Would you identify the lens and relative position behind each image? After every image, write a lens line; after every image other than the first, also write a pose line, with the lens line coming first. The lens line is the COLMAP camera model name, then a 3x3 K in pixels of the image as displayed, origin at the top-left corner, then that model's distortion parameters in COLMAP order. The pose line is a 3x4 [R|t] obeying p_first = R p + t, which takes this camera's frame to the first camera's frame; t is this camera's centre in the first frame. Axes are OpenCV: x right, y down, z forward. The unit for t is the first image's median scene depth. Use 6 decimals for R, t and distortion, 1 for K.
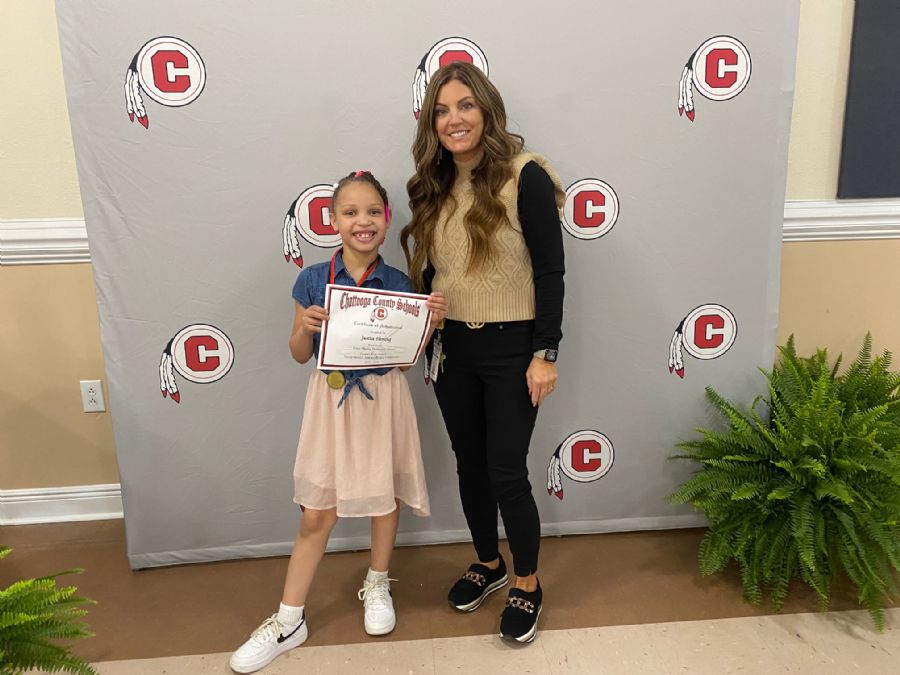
lens RADIAL K [[670.0, 0, 442.7], [0, 670.0, 341.1], [0, 0, 1]] dist [-0.009227, -0.011408]
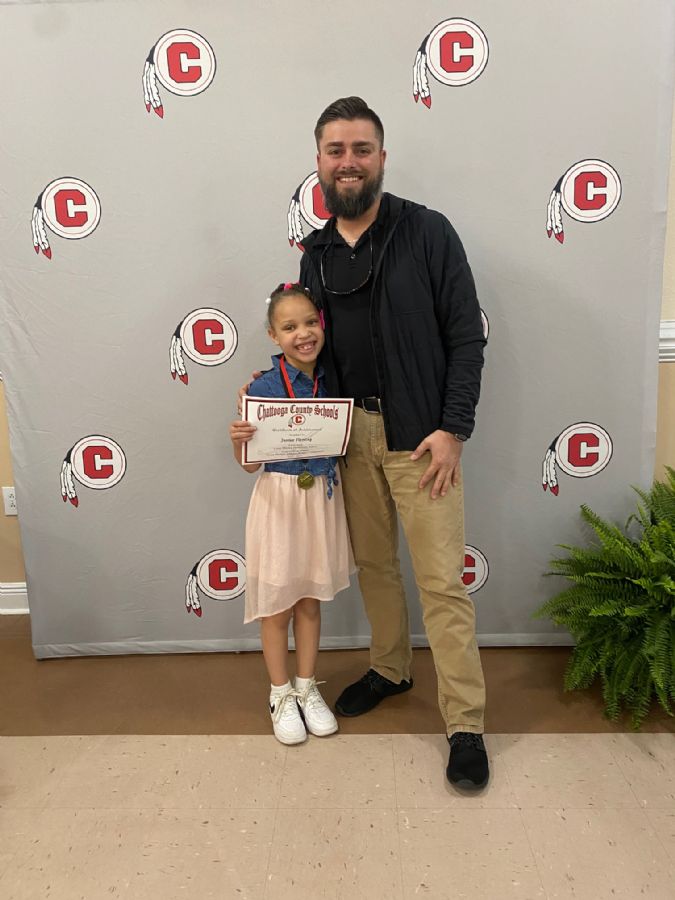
lens RADIAL K [[670.0, 0, 340.9], [0, 670.0, 453.1], [0, 0, 1]] dist [-0.009227, -0.011408]
pose [[0.993764, 0.015120, -0.110475, 0.158478], [-0.017566, 0.999621, -0.021200, 0.019686], [0.110112, 0.023008, 0.993653, -0.046335]]
